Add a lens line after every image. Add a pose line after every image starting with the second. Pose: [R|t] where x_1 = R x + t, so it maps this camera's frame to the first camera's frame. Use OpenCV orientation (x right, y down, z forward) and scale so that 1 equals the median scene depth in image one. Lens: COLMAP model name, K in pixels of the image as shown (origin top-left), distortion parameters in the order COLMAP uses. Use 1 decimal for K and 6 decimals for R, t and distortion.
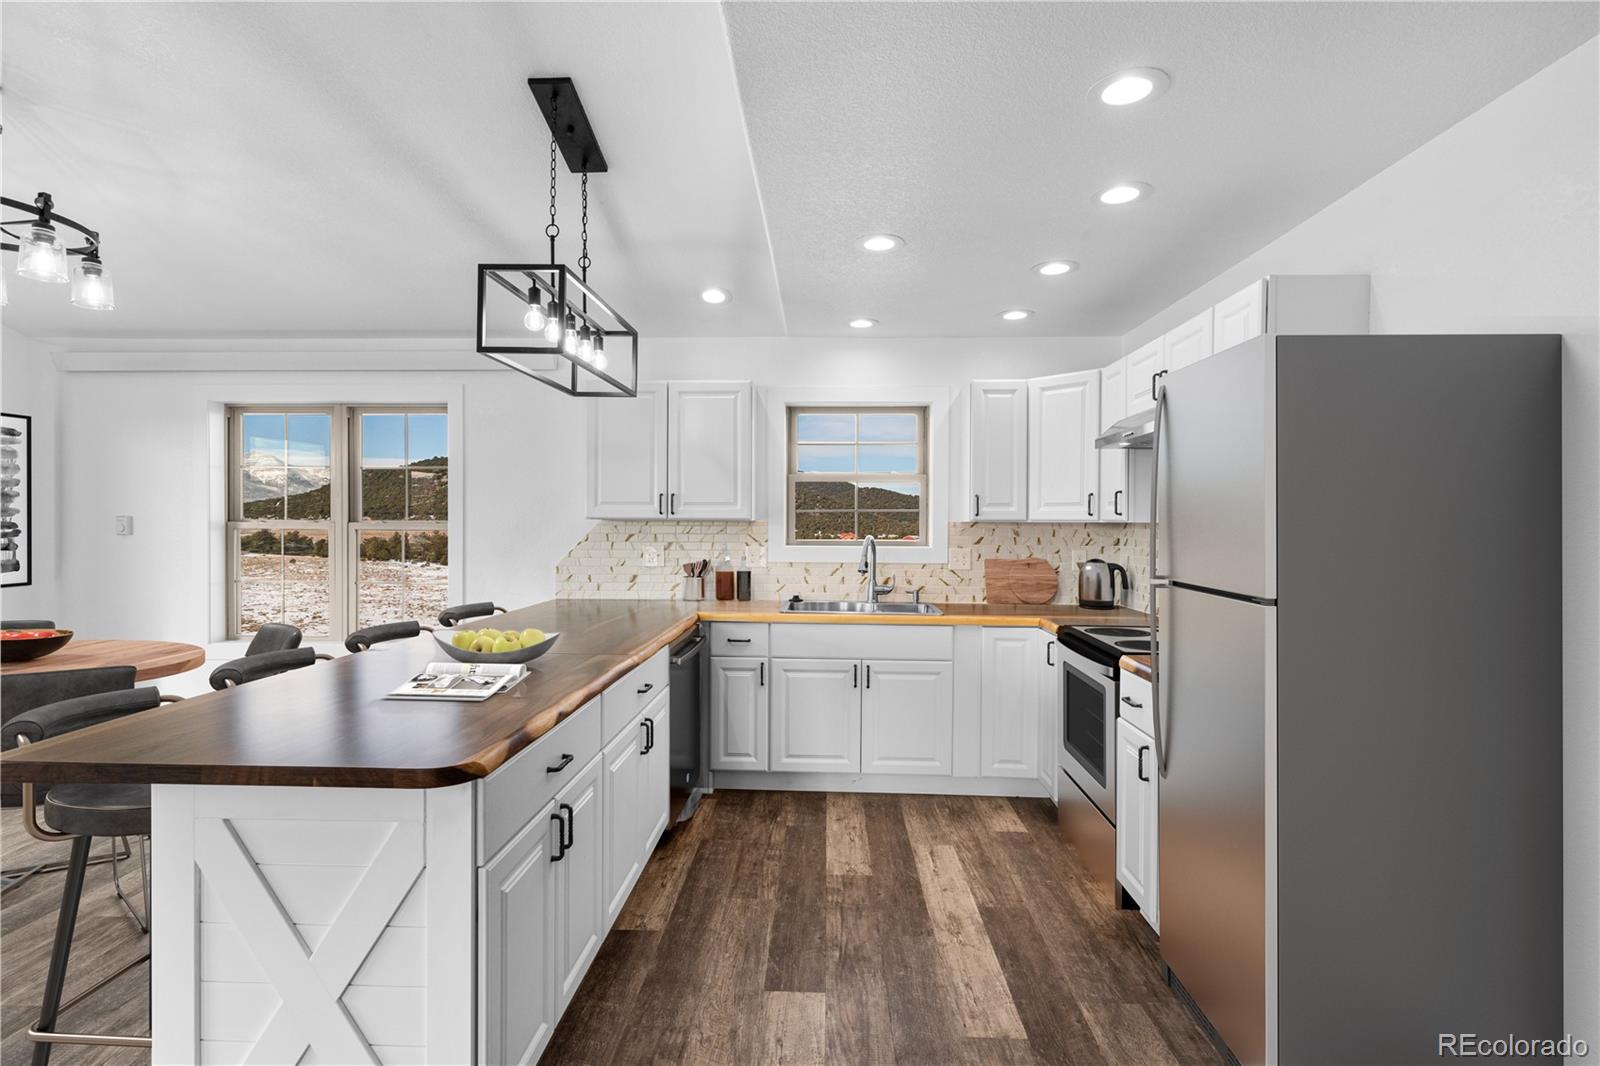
lens RADIAL K [[760.0, 0, 798.9], [0, 760.0, 529.7], [0, 0, 1]] dist [0.000291, 0.000017]
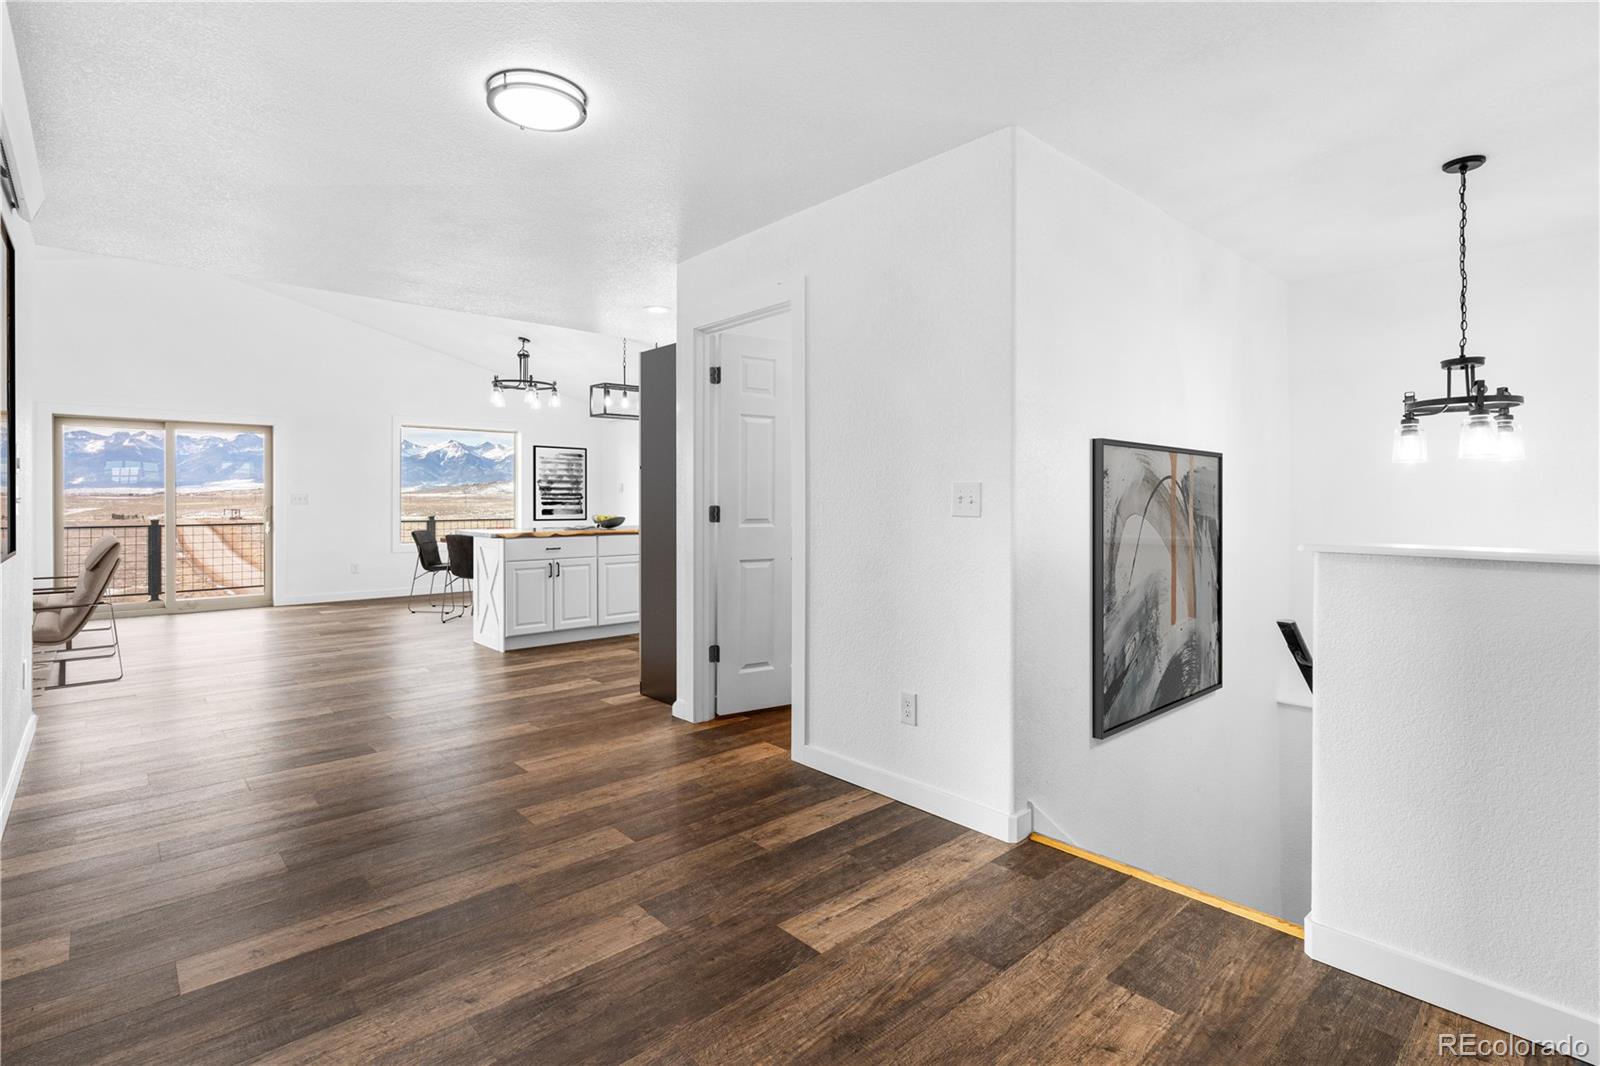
lens RADIAL K [[754.5, 0, 752.8], [0, 754.5, 527.9], [0, 0, 1]] dist [-0.000258, -0.000028]
pose [[0.665671, 0.010177, -0.746176, 1.230008], [-0.011340, 0.999929, 0.003521, 0.092525], [0.746159, 0.006118, 0.665739, -0.216611]]
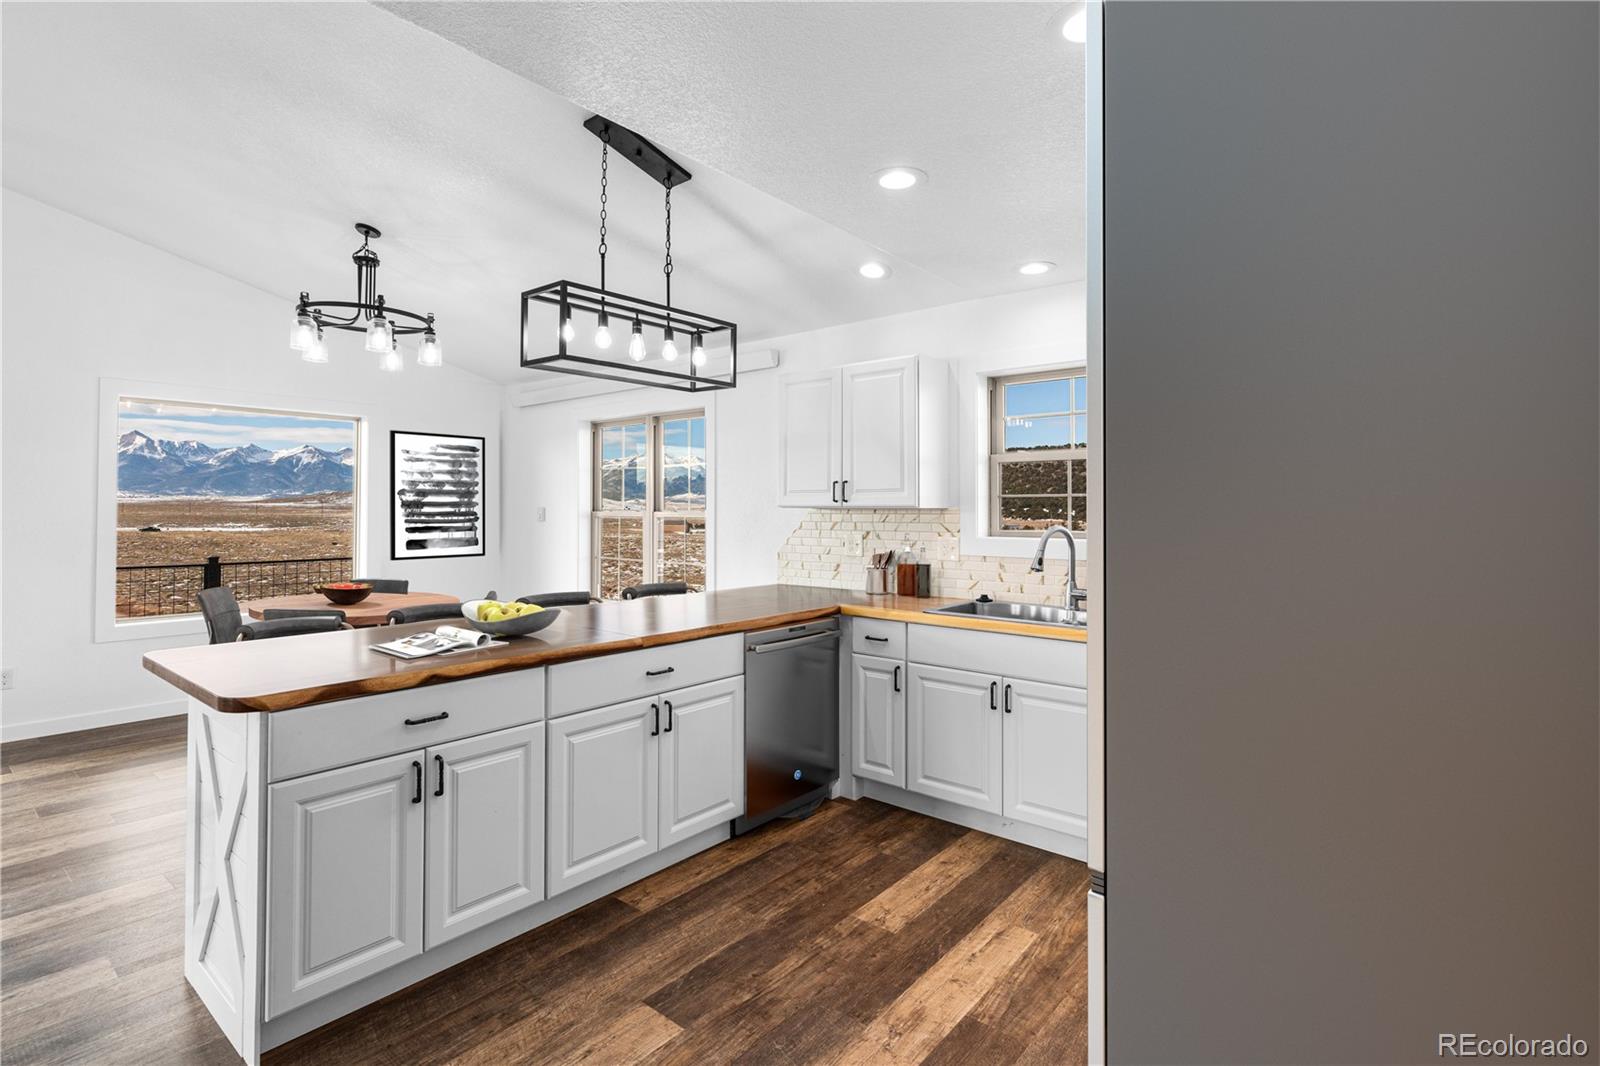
lens RADIAL K [[769.5, 0, 797.4], [0, 769.5, 500.8], [0, 0, 1]] dist [-0.000380, 0.000133]
pose [[0.794665, -0.010904, -0.606950, 0.410737], [-0.003886, 0.999727, -0.023048, 0.000825], [0.607035, 0.020674, 0.794406, 0.199282]]
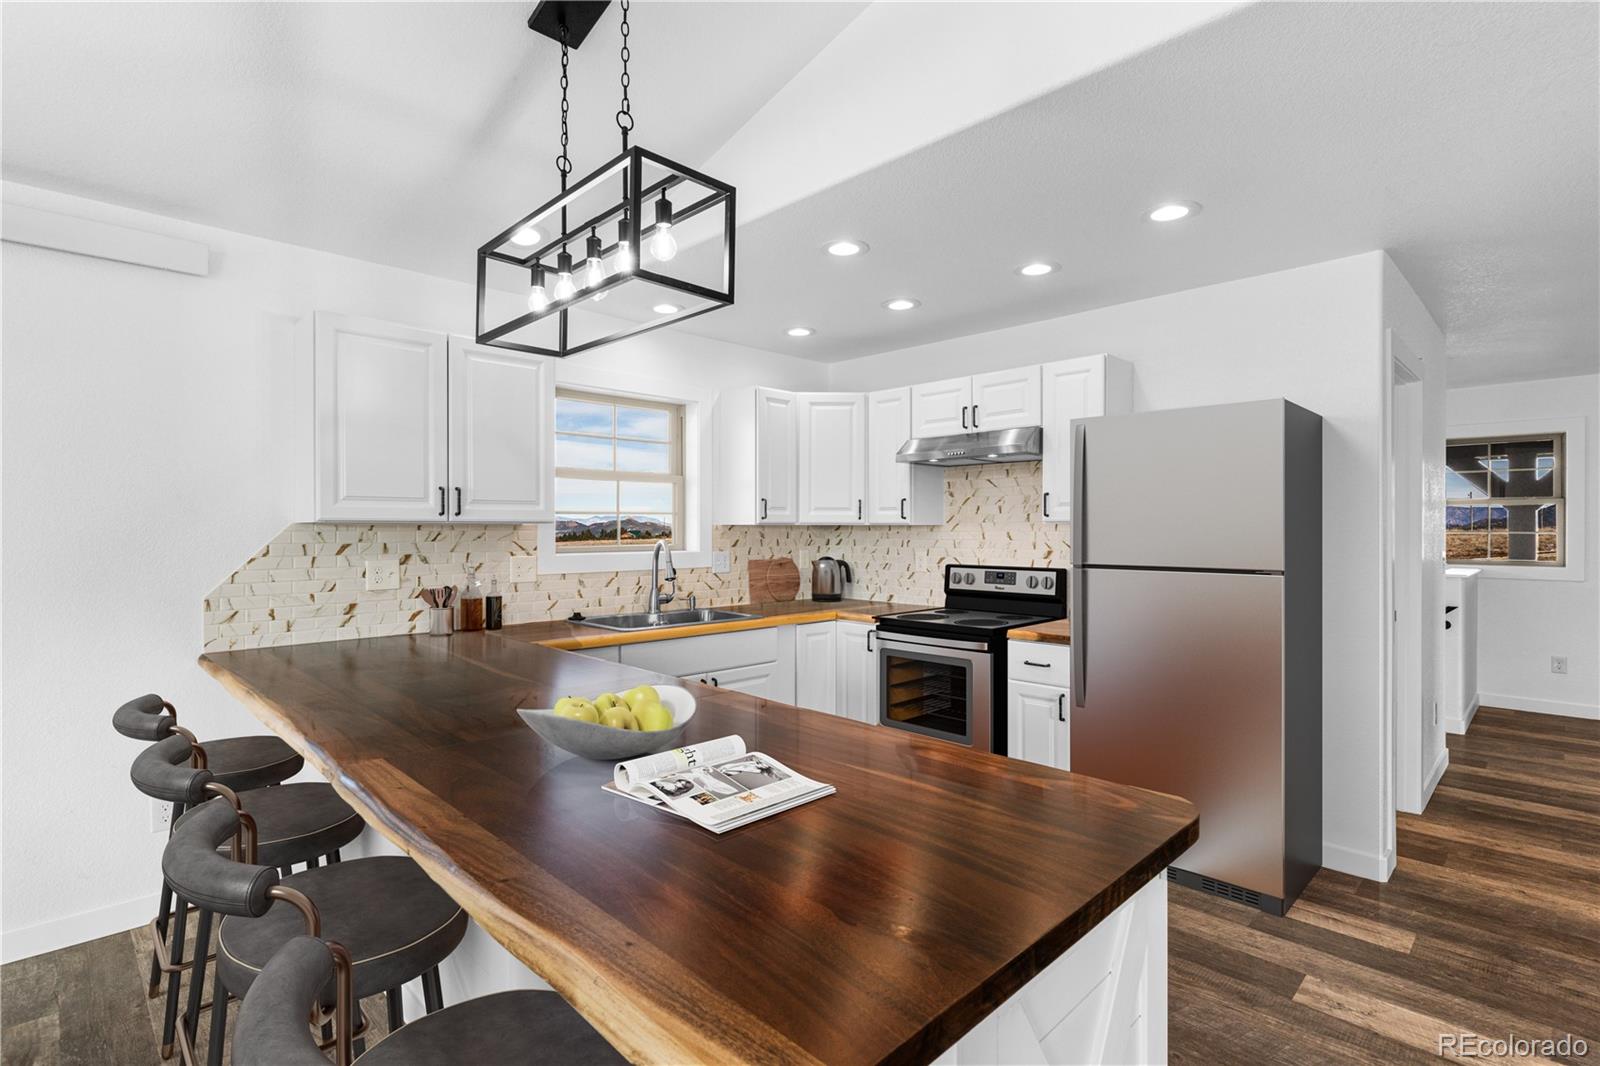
lens RADIAL K [[760.0, 0, 798.9], [0, 760.0, 529.7], [0, 0, 1]] dist [0.000291, 0.000017]
pose [[0.683767, -0.007616, 0.729661, -0.516116], [0.010367, 0.999946, 0.000722, -0.004197], [-0.729627, 0.007071, 0.683809, 0.275627]]
